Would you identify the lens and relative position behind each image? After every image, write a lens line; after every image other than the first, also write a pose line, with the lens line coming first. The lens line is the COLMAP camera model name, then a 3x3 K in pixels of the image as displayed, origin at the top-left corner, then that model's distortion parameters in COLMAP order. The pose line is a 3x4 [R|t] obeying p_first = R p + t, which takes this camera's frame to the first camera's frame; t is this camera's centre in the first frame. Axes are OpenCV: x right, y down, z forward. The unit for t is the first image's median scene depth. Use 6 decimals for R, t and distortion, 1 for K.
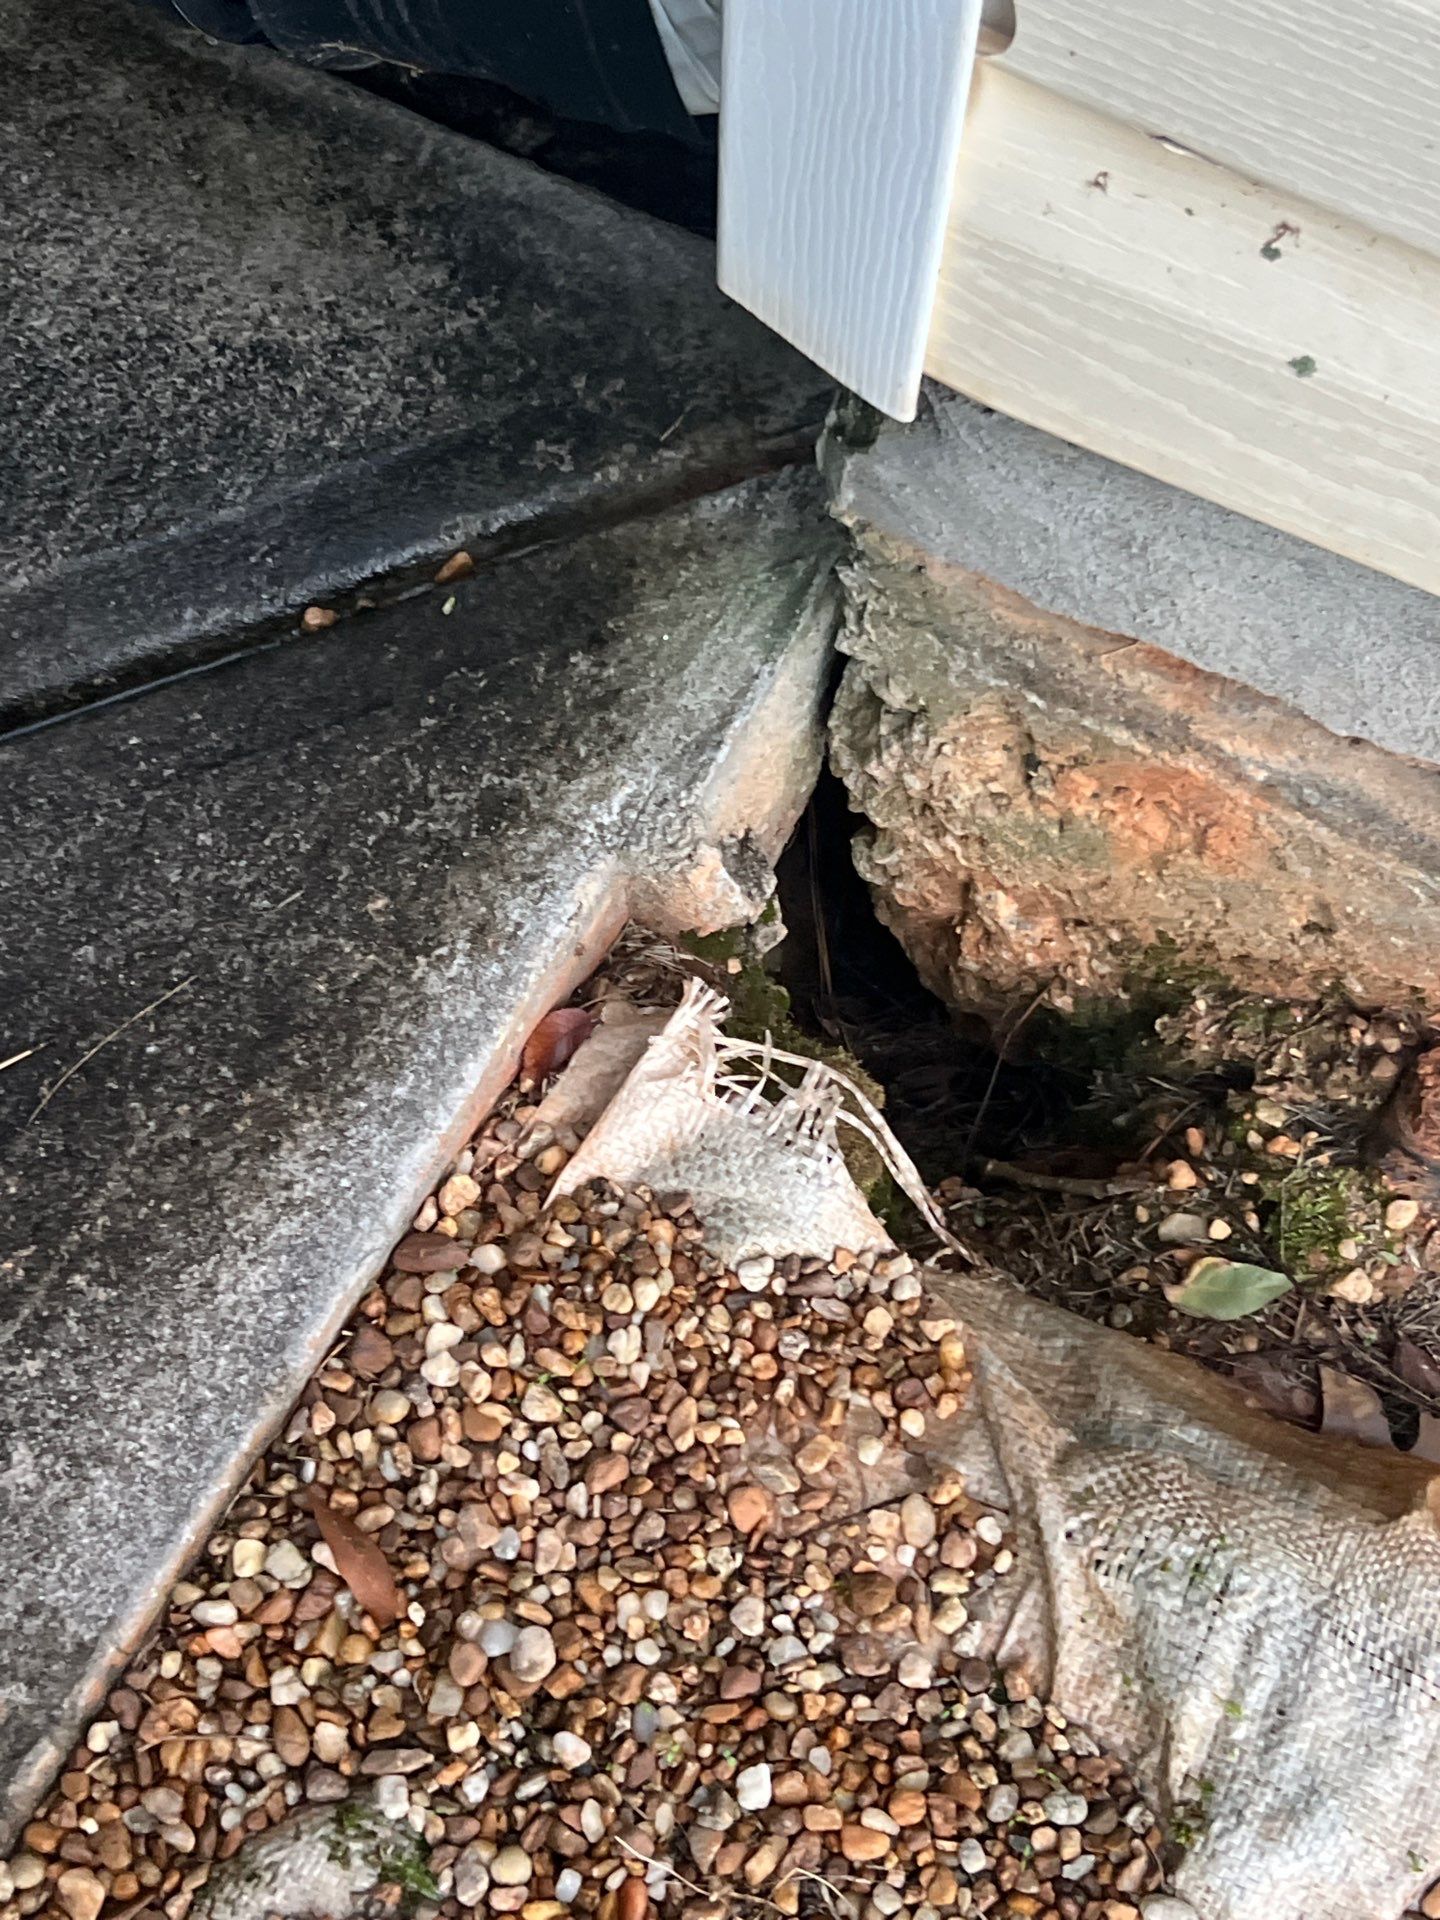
lens RADIAL K [[3030.6, 0, 720.0], [0, 3030.6, 960.0], [0, 0, 1]] dist [0.292299, -1.240620]
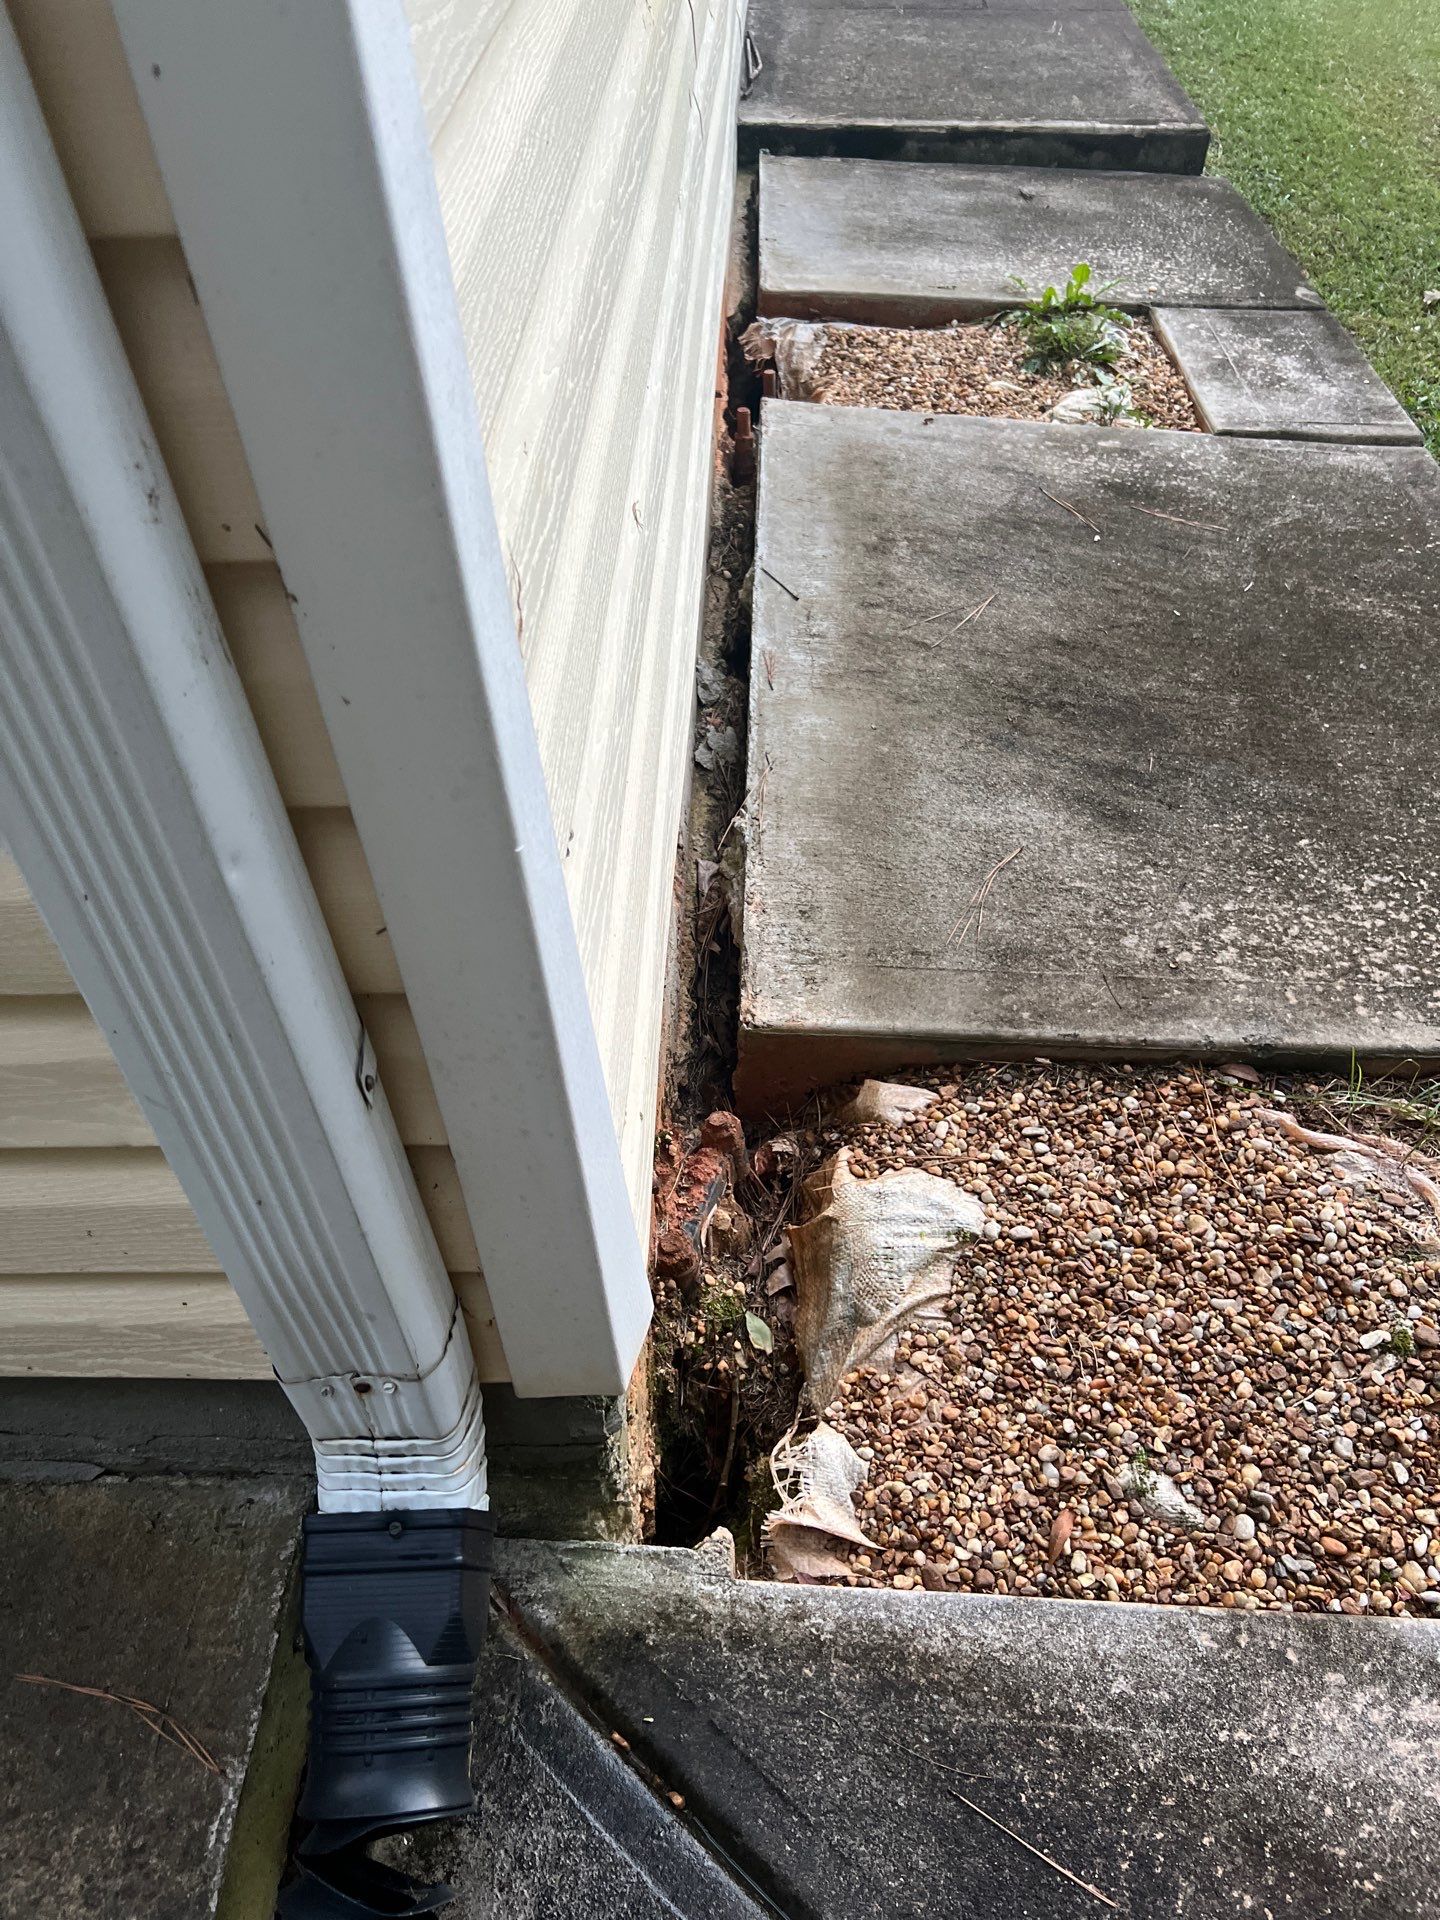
lens RADIAL K [[1458.2, 0, 720.0], [0, 1458.2, 960.0], [0, 0, 1]] dist [-0.008439, 0.000373]
pose [[-0.454288, -0.601433, 0.657192, -0.470428], [0.834554, -0.029220, 0.550151, -0.631690], [-0.311676, 0.798389, 0.515202, 0.142565]]
